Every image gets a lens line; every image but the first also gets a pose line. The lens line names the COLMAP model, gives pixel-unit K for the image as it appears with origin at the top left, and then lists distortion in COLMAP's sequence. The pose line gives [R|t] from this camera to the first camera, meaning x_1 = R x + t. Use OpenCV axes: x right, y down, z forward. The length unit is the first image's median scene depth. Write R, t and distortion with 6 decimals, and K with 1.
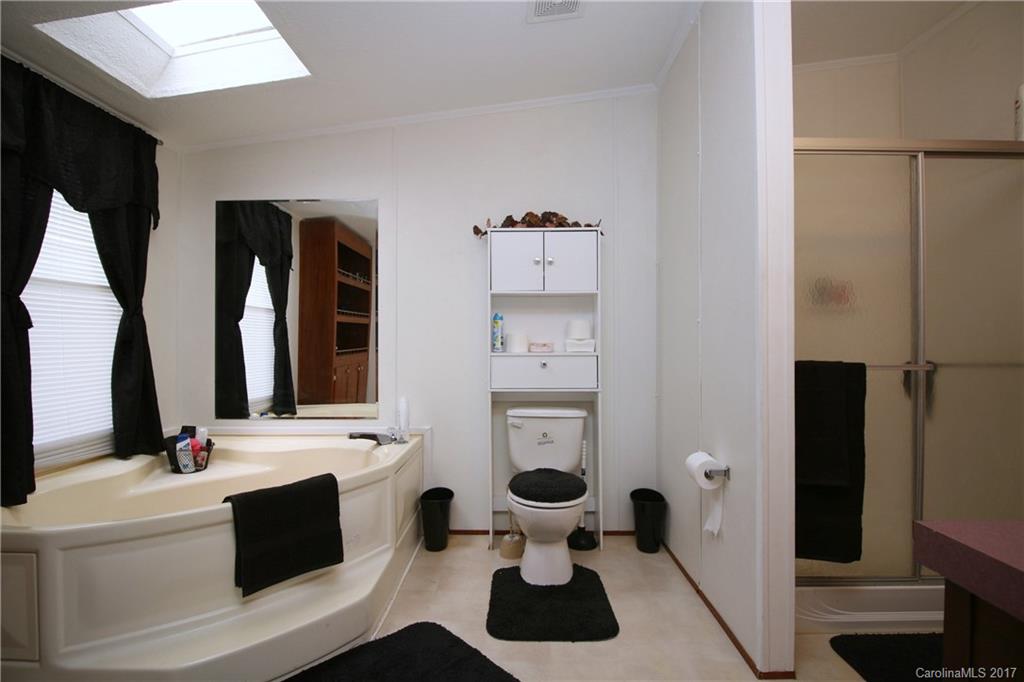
lens RADIAL K [[474.3, 0, 507.5], [0, 474.3, 337.4], [0, 0, 1]] dist [0.002357, -0.013596]
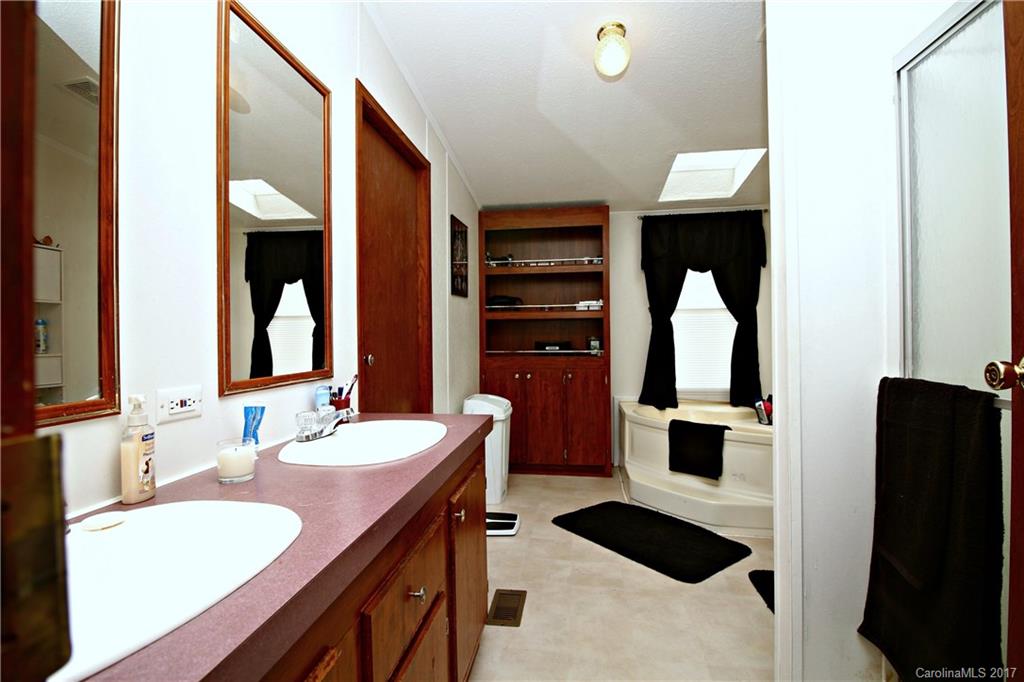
lens RADIAL K [[474.3, 0, 507.5], [0, 474.3, 337.4], [0, 0, 1]] dist [0.002357, -0.013596]
pose [[-0.142890, 0.002563, -0.989735, 1.120660], [0.024760, 0.999693, -0.000985, -0.017403], [0.989429, -0.024647, -0.142910, 0.460221]]
